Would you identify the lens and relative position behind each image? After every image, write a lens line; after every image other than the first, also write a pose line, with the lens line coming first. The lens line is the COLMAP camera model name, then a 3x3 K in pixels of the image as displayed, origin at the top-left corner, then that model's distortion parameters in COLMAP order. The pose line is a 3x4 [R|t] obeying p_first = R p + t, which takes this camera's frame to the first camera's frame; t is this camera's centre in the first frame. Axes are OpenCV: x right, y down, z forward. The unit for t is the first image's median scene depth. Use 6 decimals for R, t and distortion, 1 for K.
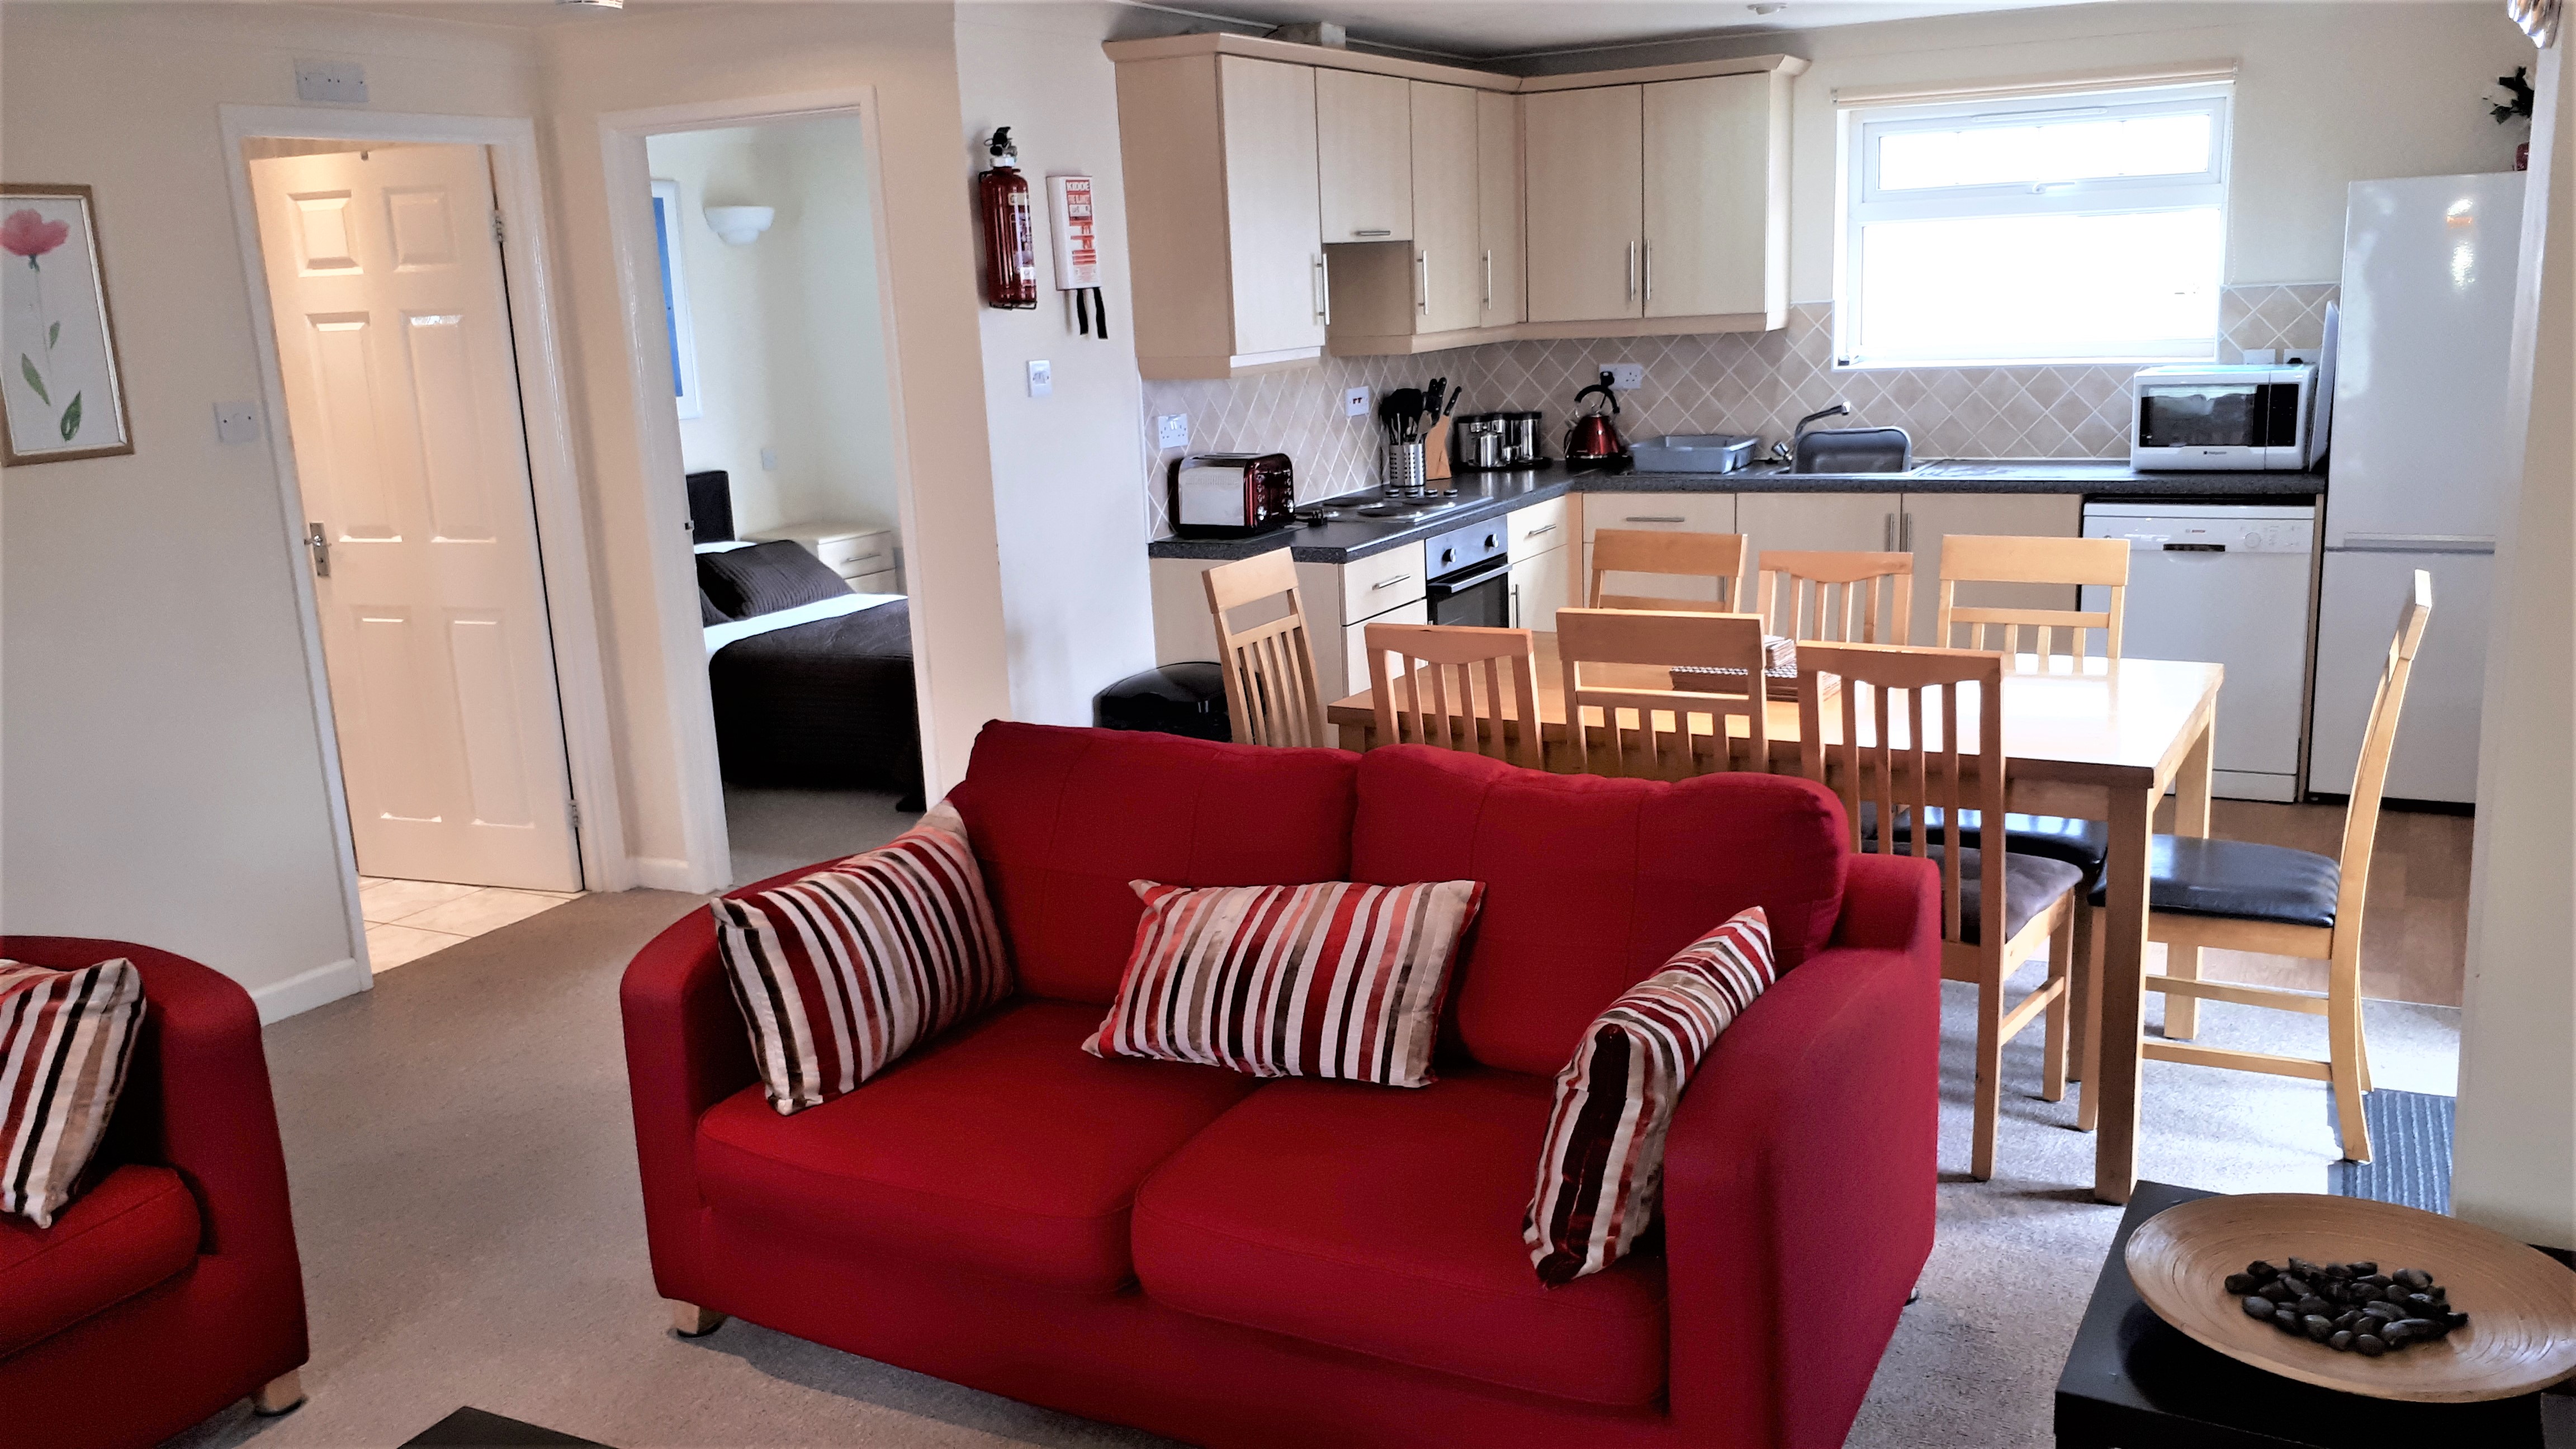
lens RADIAL K [[2088.5, 0, 1299.1], [0, 2088.5, 734.1], [0, 0, 1]] dist [0.043220, -0.026338]
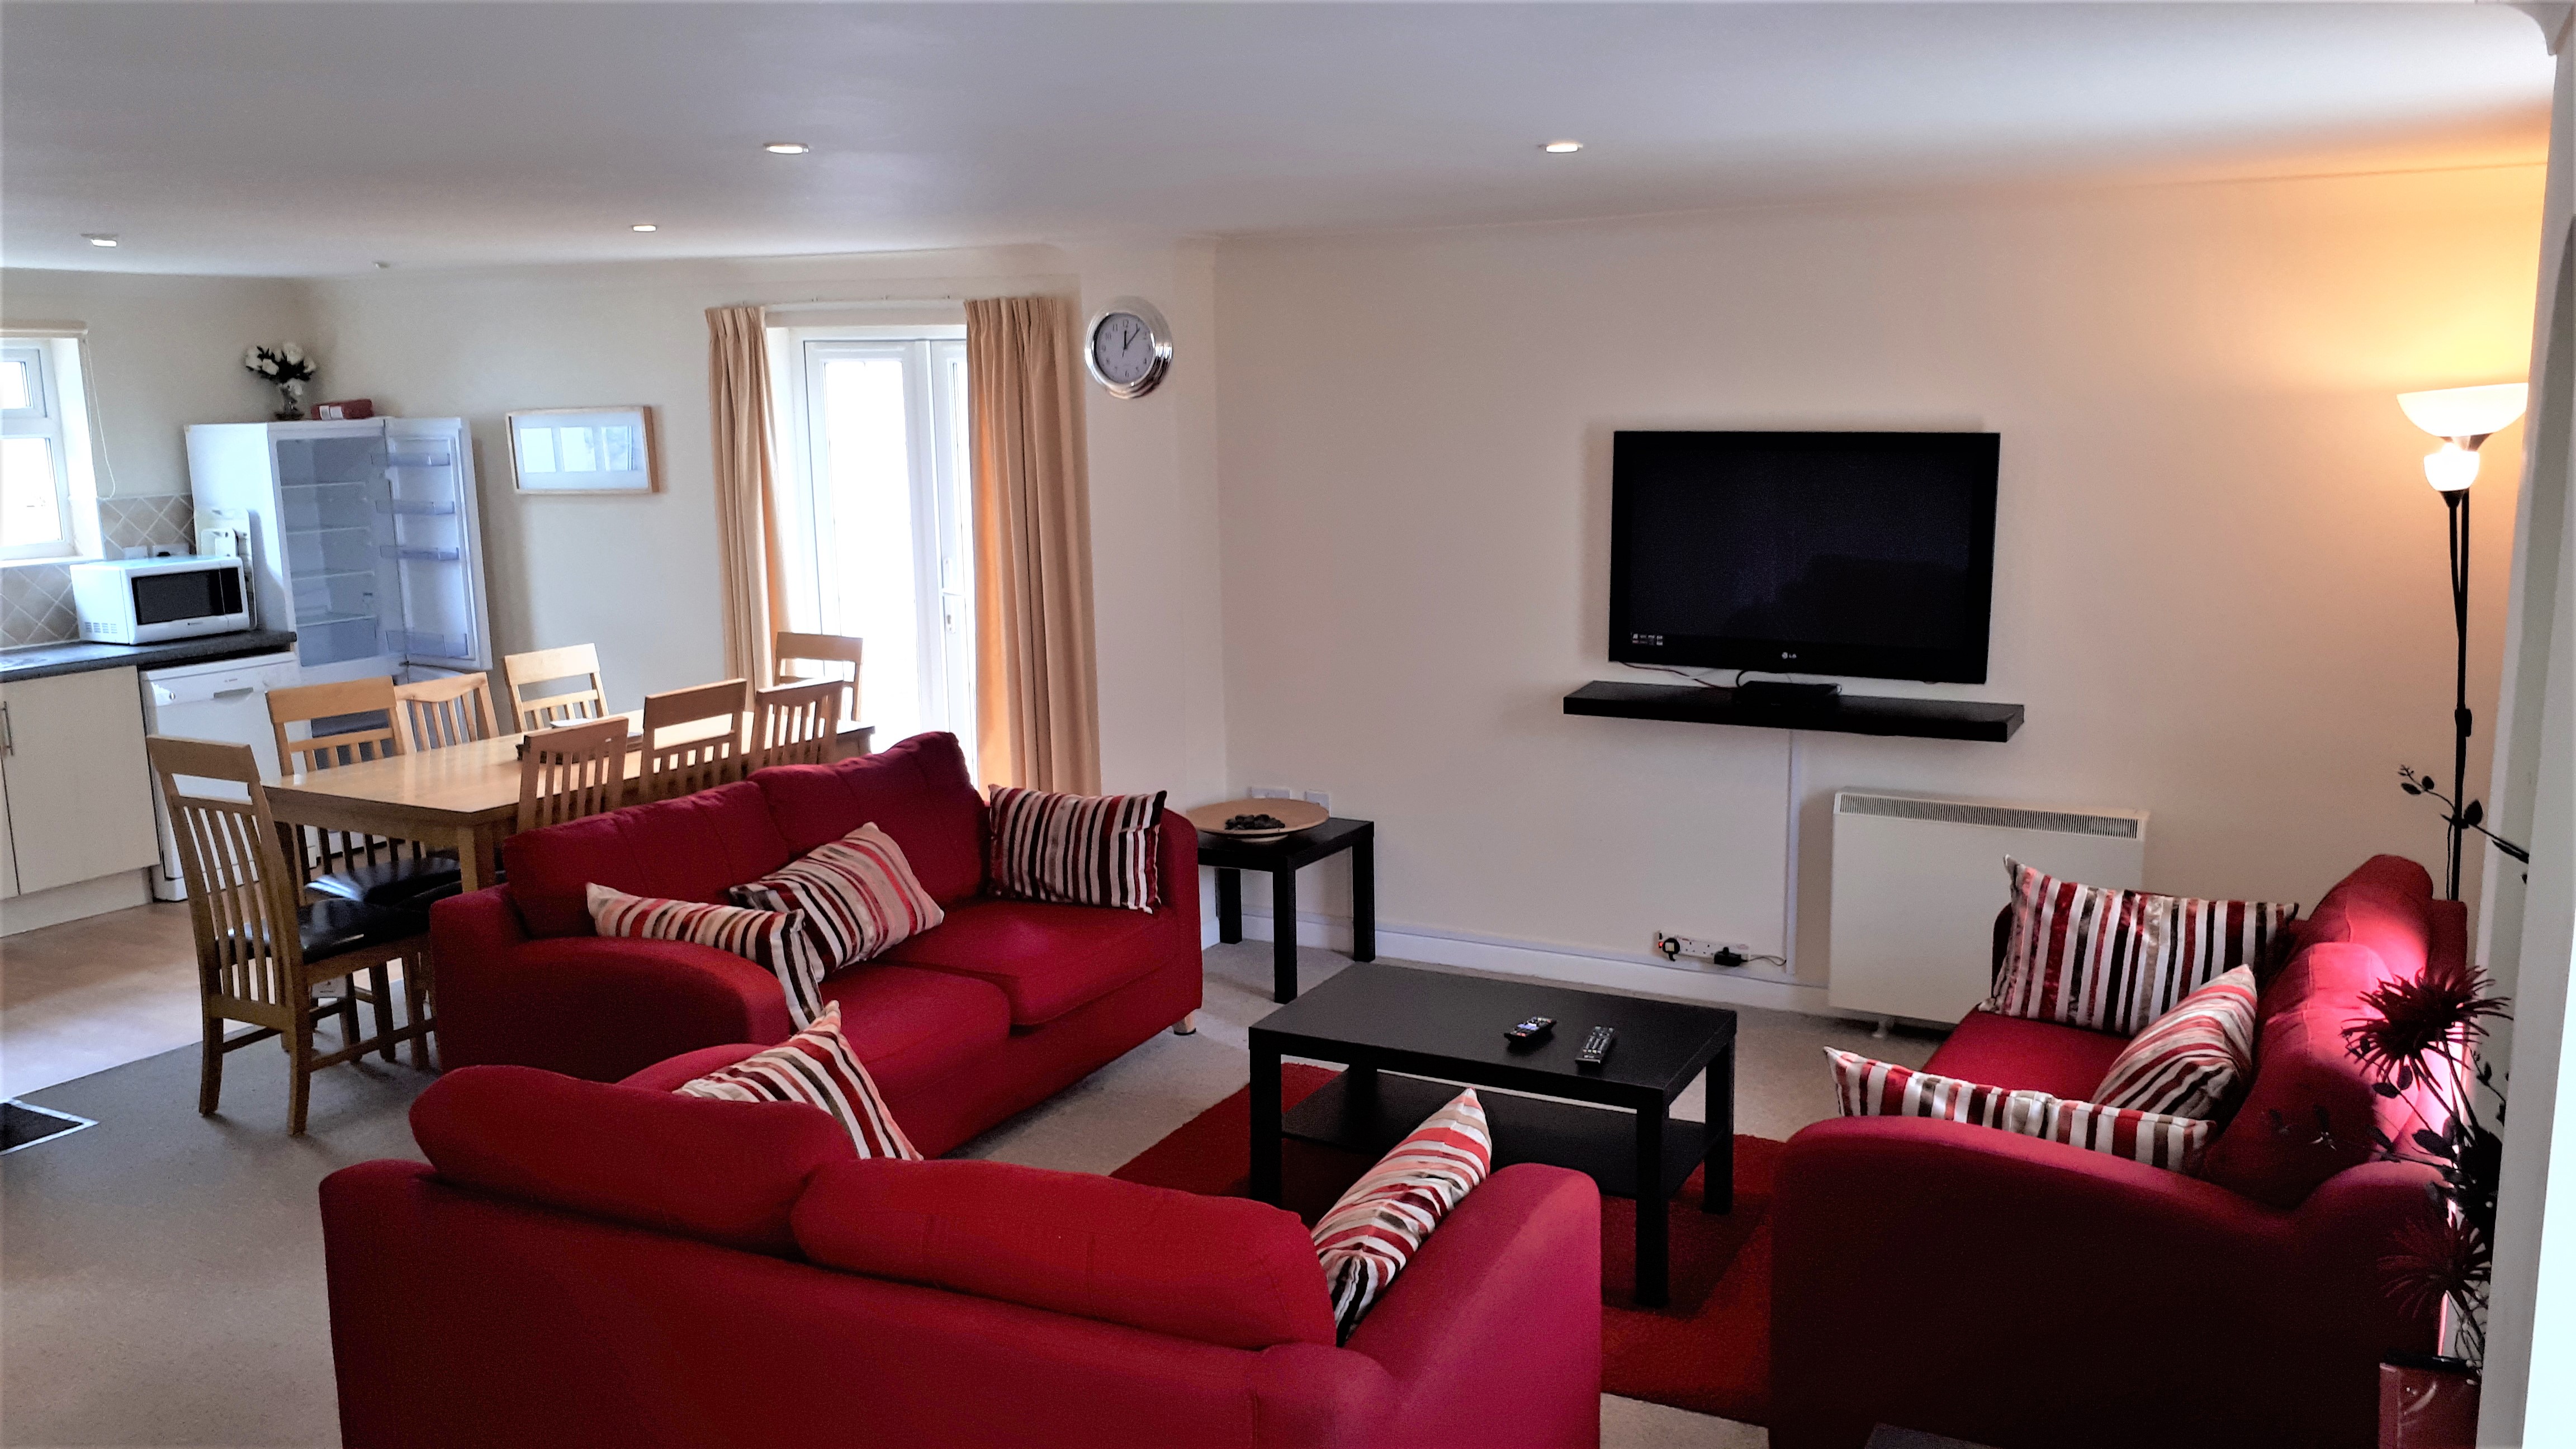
lens RADIAL K [[2088.5, 0, 1299.2], [0, 2088.5, 729.4], [0, 0, 1]] dist [0.043220, -0.026338]
pose [[0.011372, -0.127155, 0.991818, -0.829293], [0.234510, 0.964557, 0.120972, -0.066277], [-0.972047, 0.231215, 0.040788, 0.292571]]
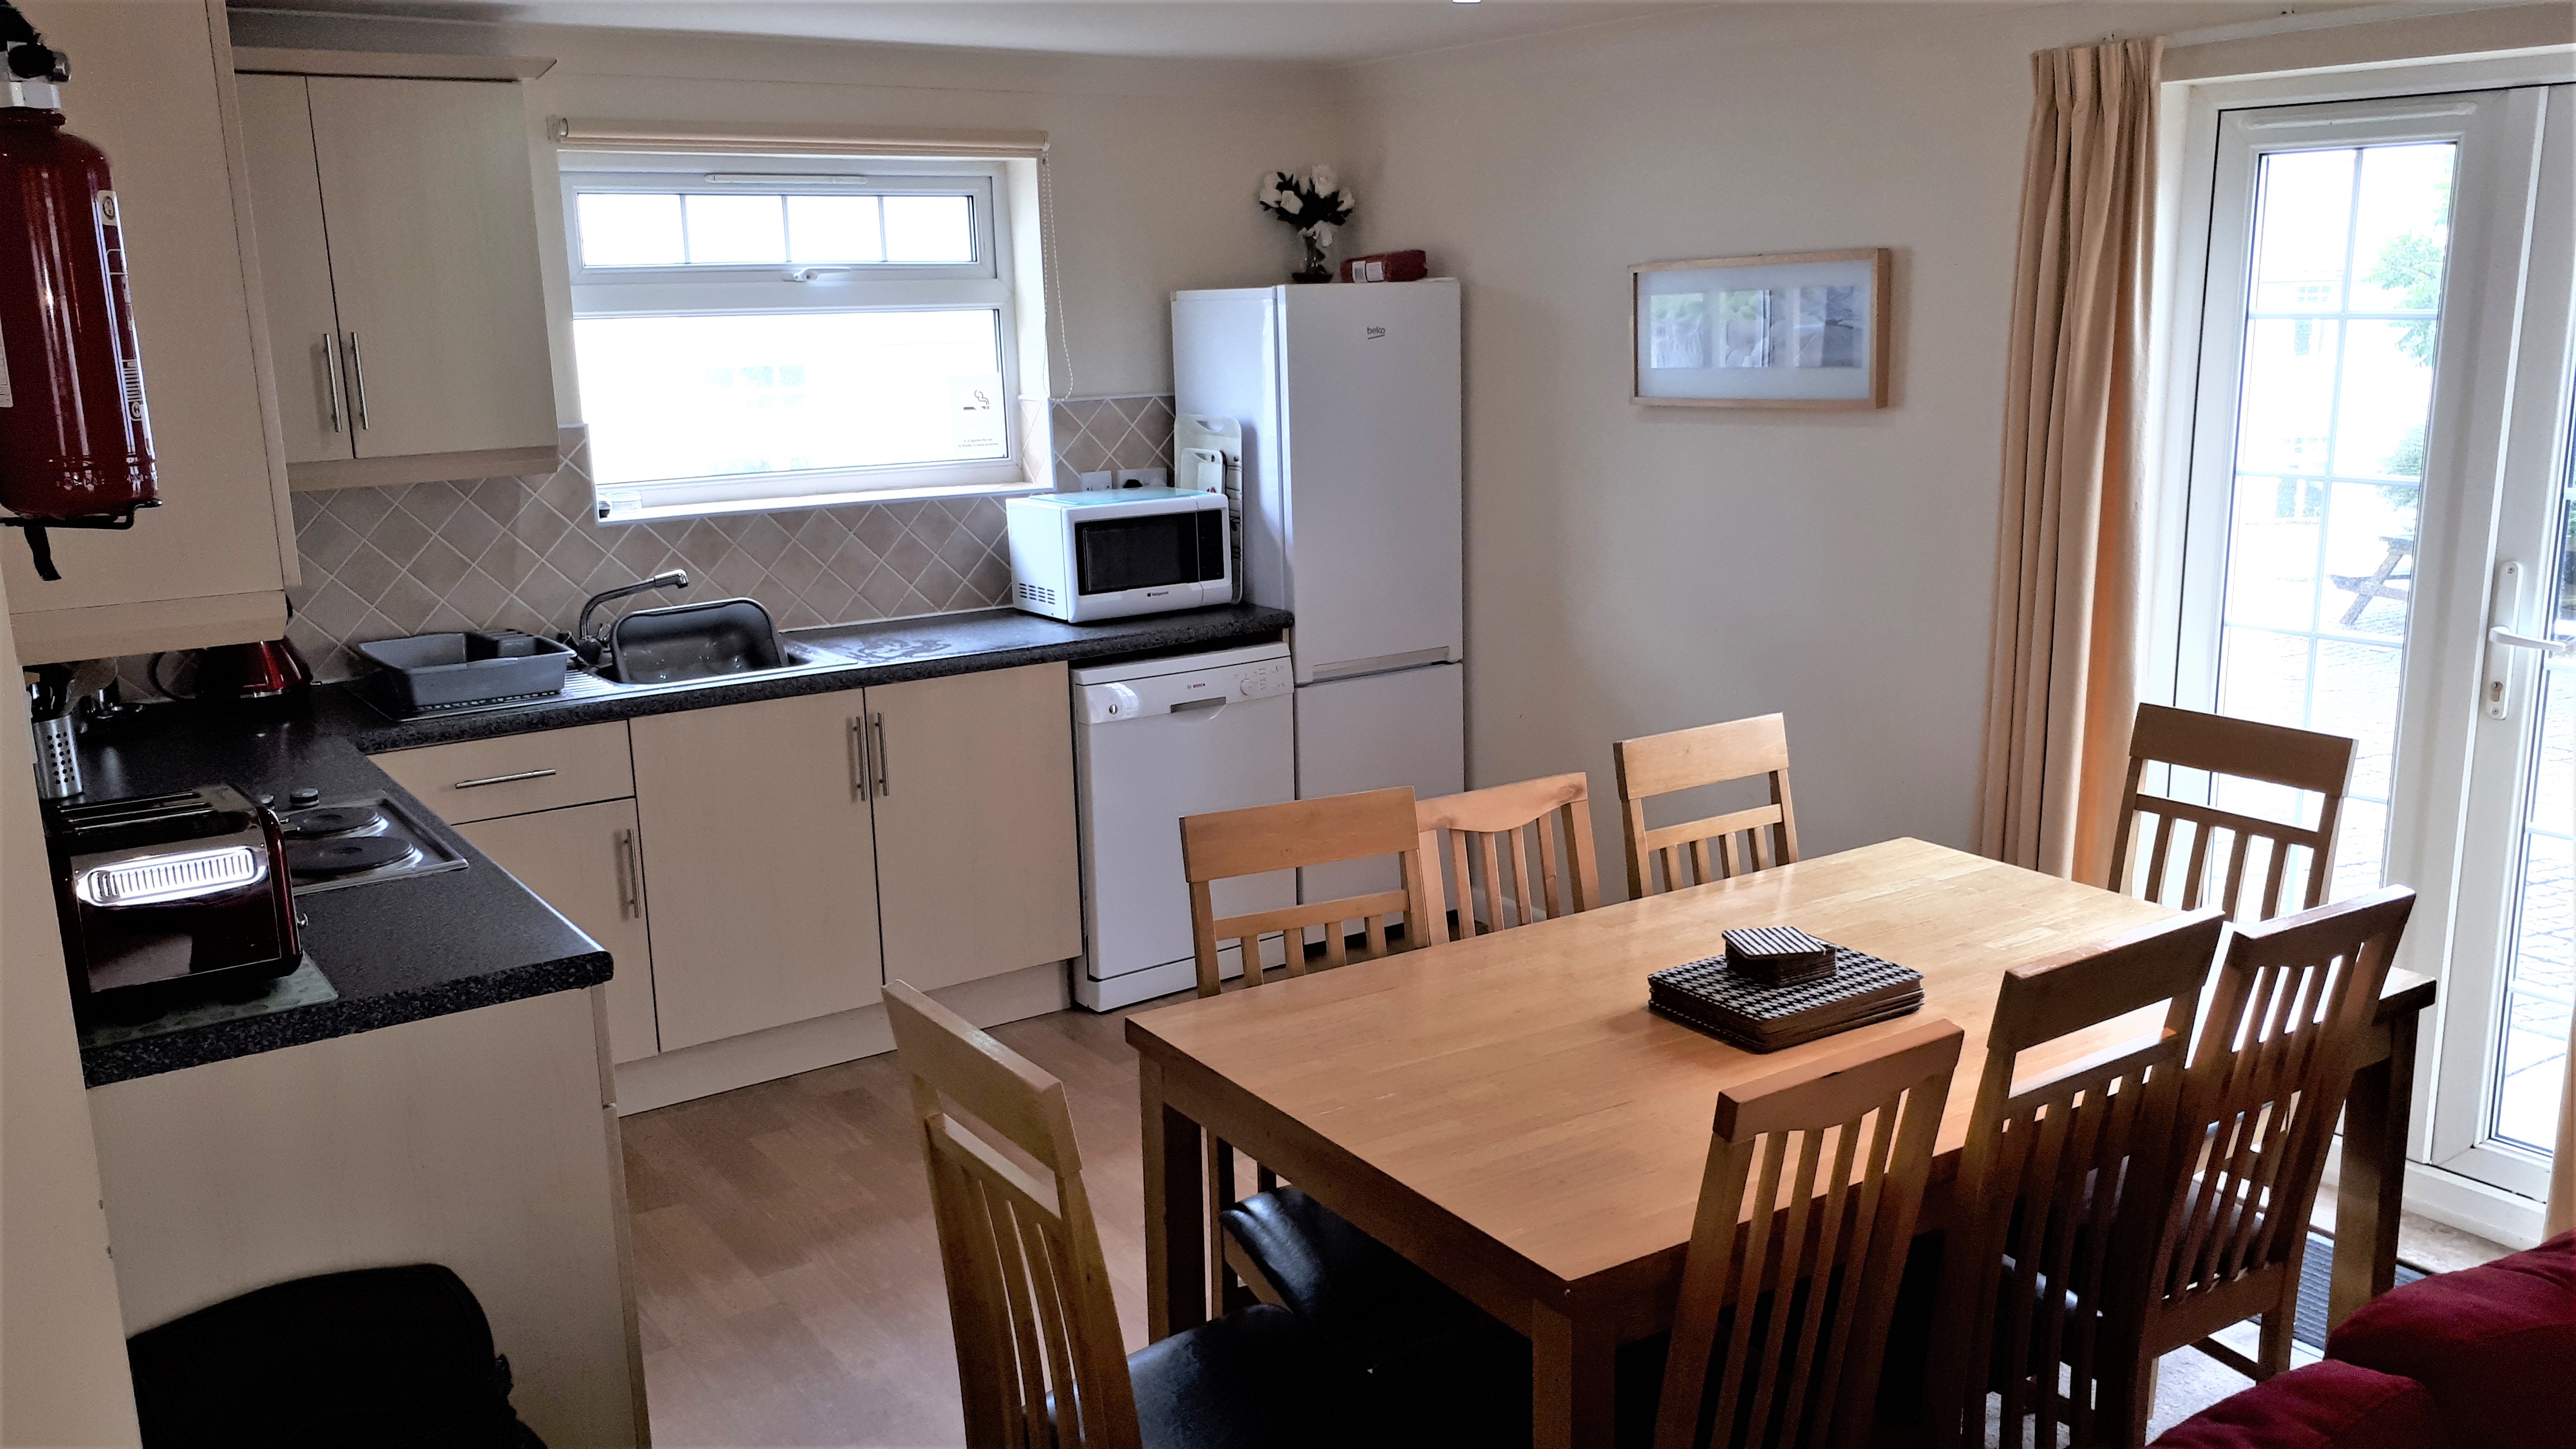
lens RADIAL K [[2088.5, 0, 1281.8], [0, 2088.5, 750.8], [0, 0, 1]] dist [0.043220, -0.026338]
pose [[0.472252, -0.161592, 0.866525, -0.279915], [0.193035, 0.978150, 0.077205, -0.123187], [-0.860067, 0.130809, 0.493126, 0.529661]]
